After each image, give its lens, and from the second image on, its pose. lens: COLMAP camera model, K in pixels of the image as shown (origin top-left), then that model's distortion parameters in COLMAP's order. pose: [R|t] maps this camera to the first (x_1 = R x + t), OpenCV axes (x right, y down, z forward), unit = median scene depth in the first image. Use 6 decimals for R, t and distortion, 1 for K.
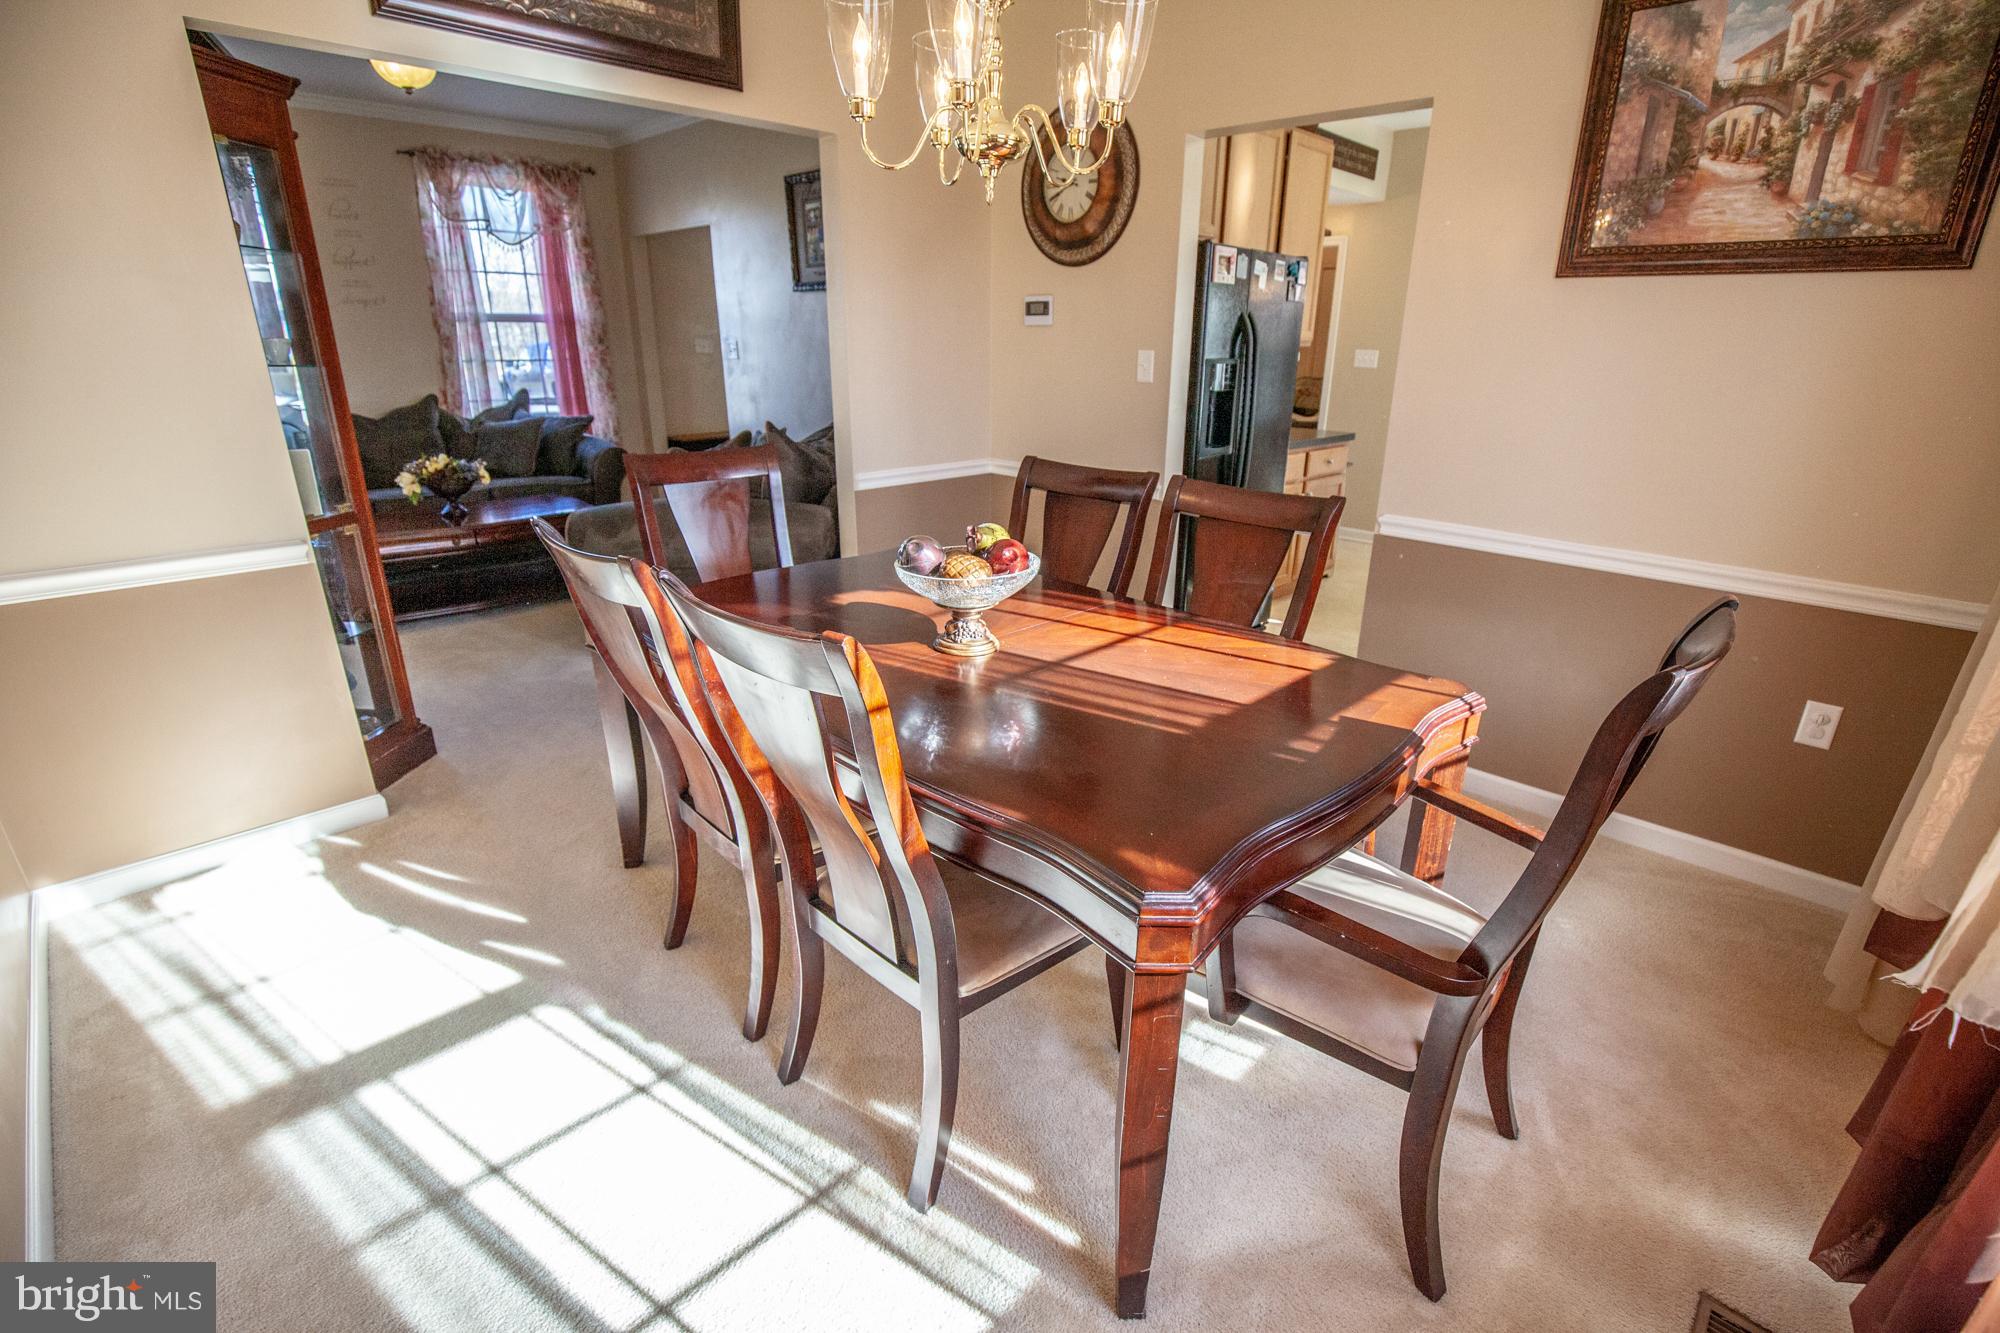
lens RADIAL K [[915.6, 0, 1014.5], [0, 915.6, 670.6], [0, 0, 1]] dist [-0.036239, 0.006432]
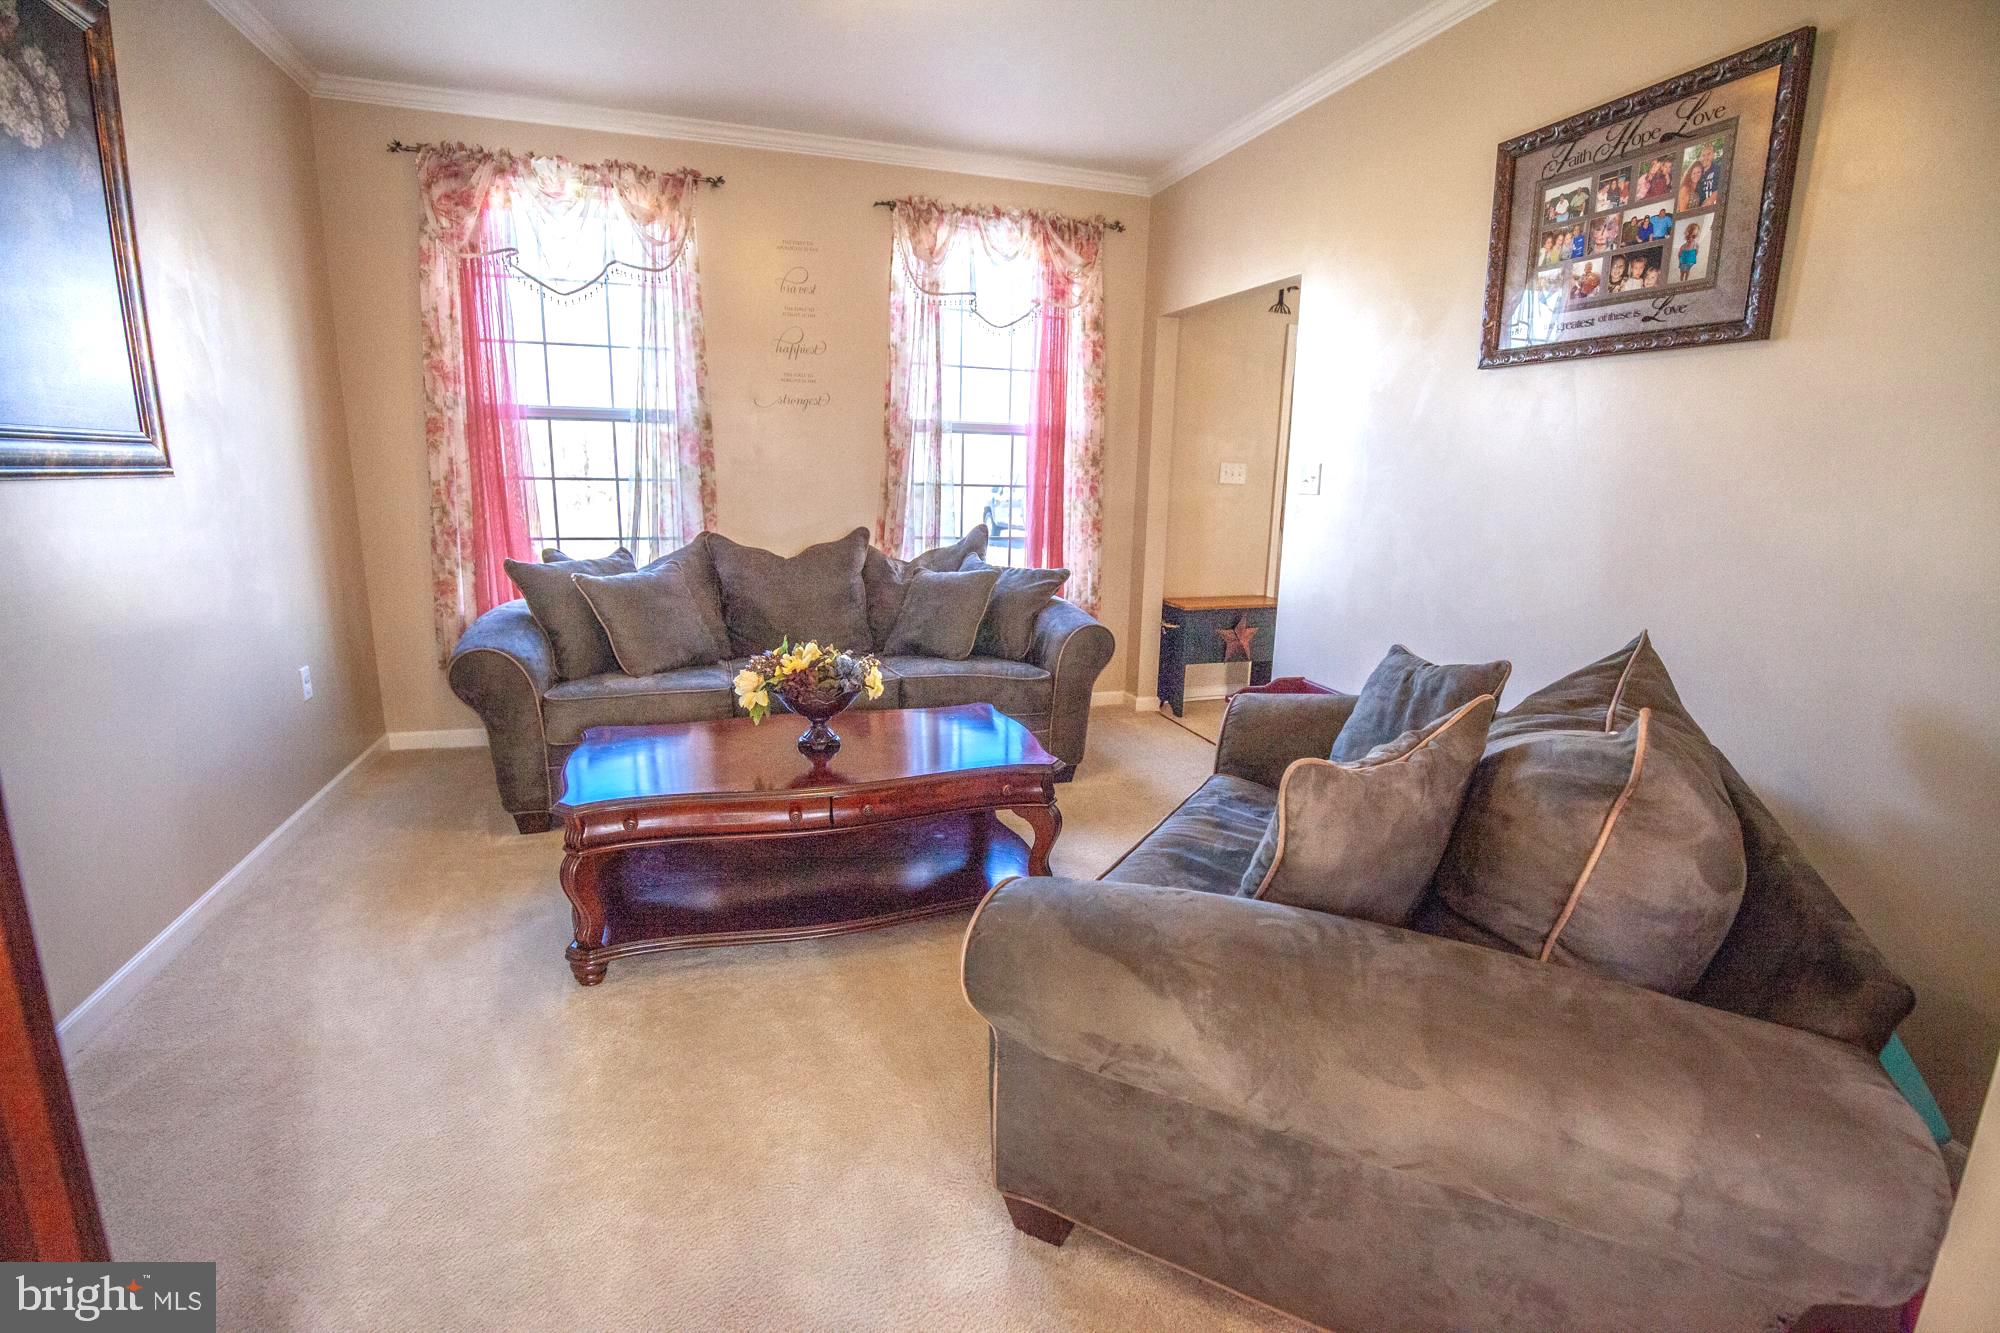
lens RADIAL K [[915.6, 0, 1017.4], [0, 915.6, 667.7], [0, 0, 1]] dist [-0.036239, 0.006432]
pose [[0.891977, 0.106318, -0.439401, -0.207550], [-0.167525, 0.980490, -0.102831, -0.142712], [0.419895, 0.165334, 0.892386, 0.420587]]
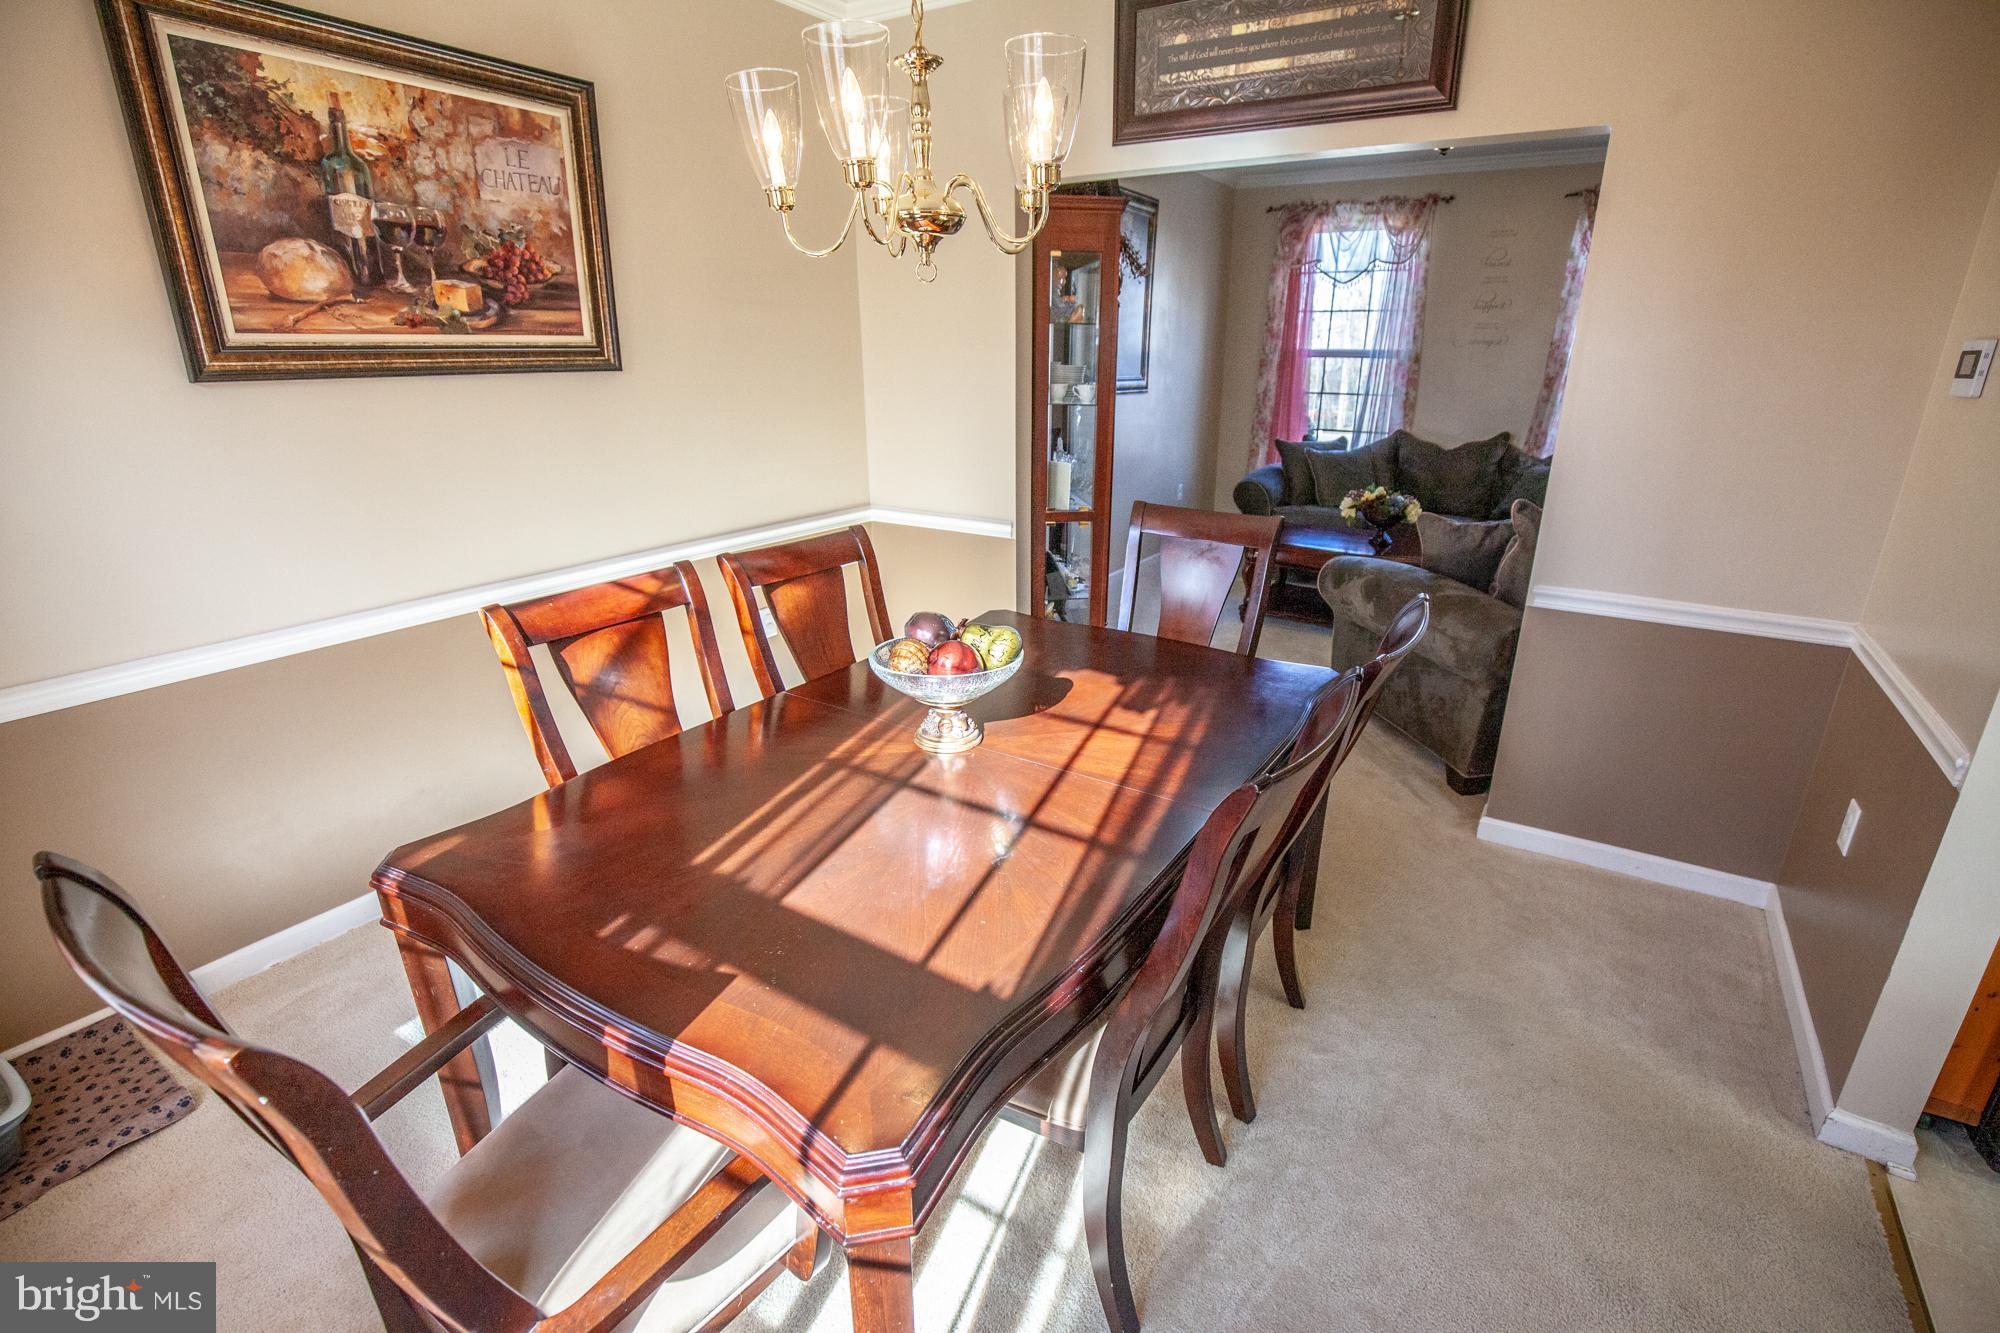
lens RADIAL K [[915.6, 0, 1008.5], [0, 915.6, 664.5], [0, 0, 1]] dist [-0.036239, 0.006432]
pose [[0.199717, 0.306356, -0.930730, 0.269232], [-0.334077, 0.914243, 0.229243, -0.110510], [0.921144, 0.265152, 0.284937, 0.254011]]
